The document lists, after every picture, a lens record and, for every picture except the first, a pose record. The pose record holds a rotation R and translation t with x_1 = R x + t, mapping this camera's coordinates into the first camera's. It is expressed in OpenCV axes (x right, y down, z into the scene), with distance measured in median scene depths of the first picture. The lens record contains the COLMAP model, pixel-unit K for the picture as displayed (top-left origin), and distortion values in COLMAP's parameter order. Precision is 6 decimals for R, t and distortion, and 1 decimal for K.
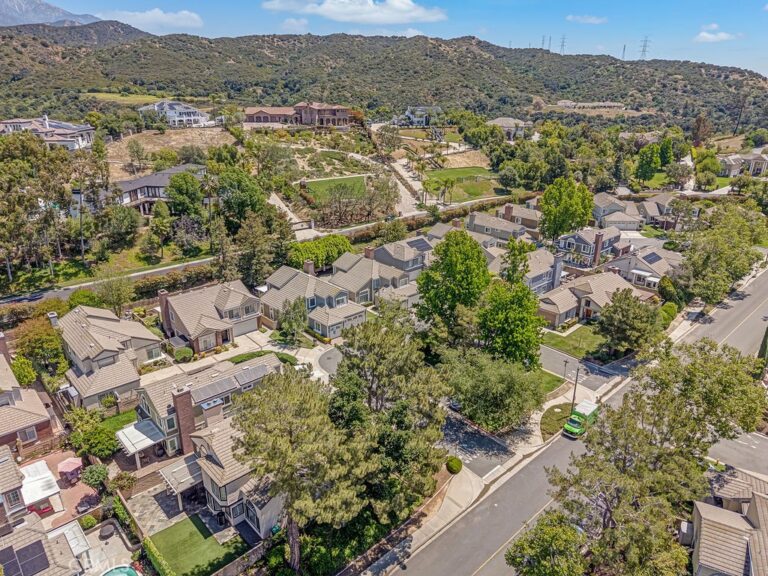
lens RADIAL K [[513.2, 0, 384.0], [0, 513.2, 288.0], [0, 0, 1]] dist [0.051850, -0.043403]
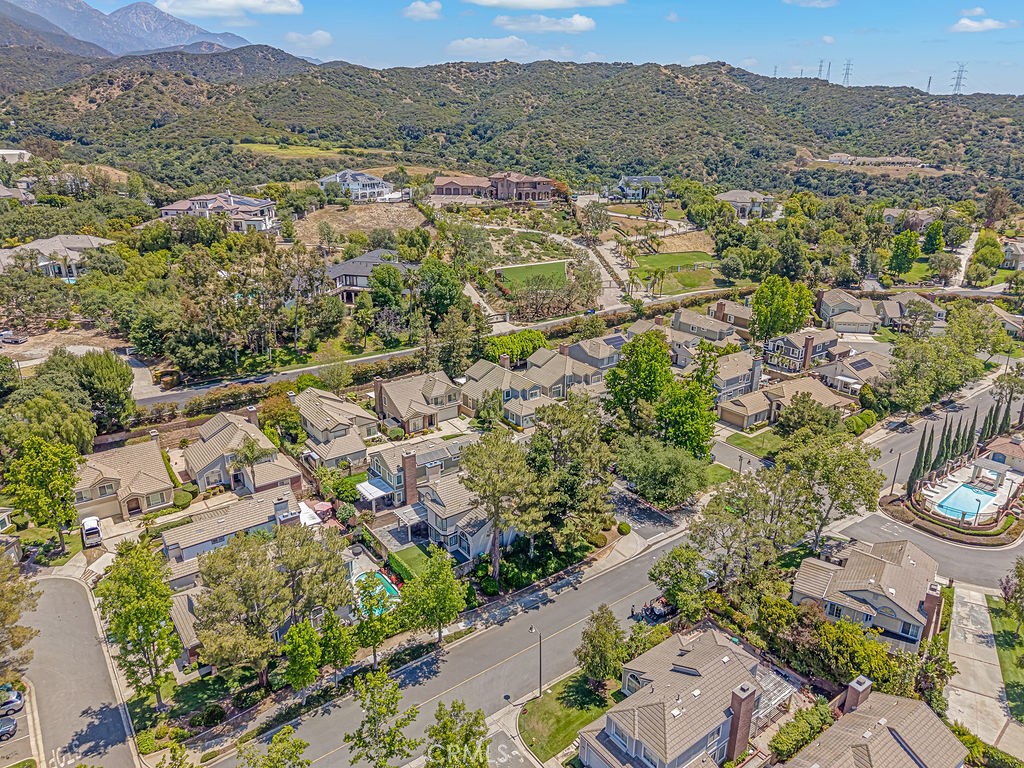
lens RADIAL K [[684.3, 0, 512.0], [0, 684.3, 384.0], [0, 0, 1]] dist [0.051850, -0.043403]
pose [[0.992710, 0.039230, -0.113965, 0.023251], [-0.040618, 0.999126, -0.009880, 0.015649], [0.113478, 0.014437, 0.993436, -0.320397]]
